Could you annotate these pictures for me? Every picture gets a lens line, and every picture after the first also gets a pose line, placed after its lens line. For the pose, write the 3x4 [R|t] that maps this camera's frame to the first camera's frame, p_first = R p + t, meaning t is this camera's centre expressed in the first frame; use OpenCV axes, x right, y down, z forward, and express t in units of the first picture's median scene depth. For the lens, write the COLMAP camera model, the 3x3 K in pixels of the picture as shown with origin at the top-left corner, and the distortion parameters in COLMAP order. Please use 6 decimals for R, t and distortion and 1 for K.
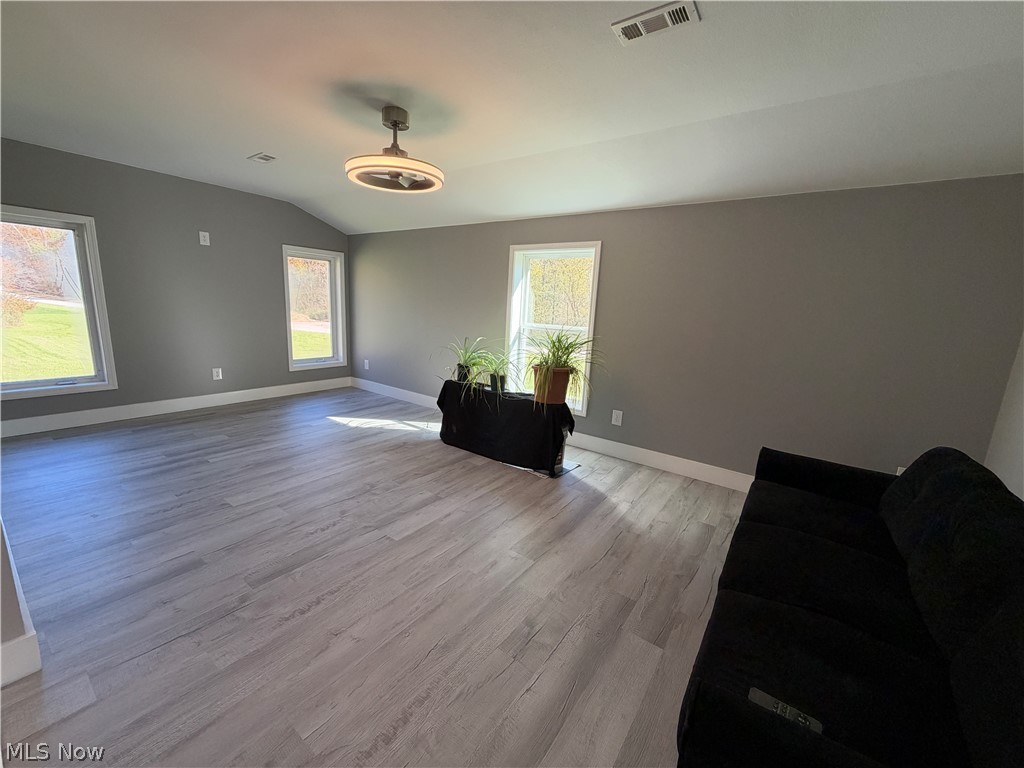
lens RADIAL K [[405.8, 0, 508.0], [0, 405.8, 380.1], [0, 0, 1]] dist [0.000232, -0.000302]
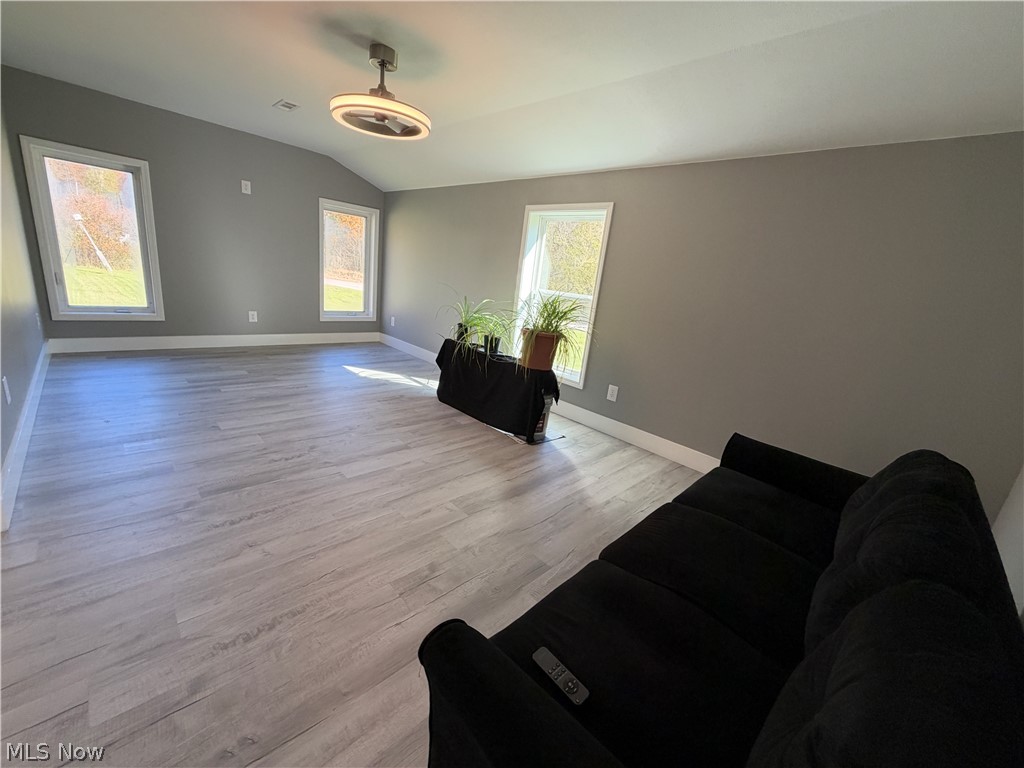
lens RADIAL K [[405.8, 0, 506.0], [0, 405.8, 379.8], [0, 0, 1]] dist [0.000232, -0.000302]
pose [[0.984917, 0.102874, -0.139121, 0.172249], [-0.094526, 0.993375, 0.065355, 0.026033], [0.144923, -0.051218, 0.988116, 0.027028]]
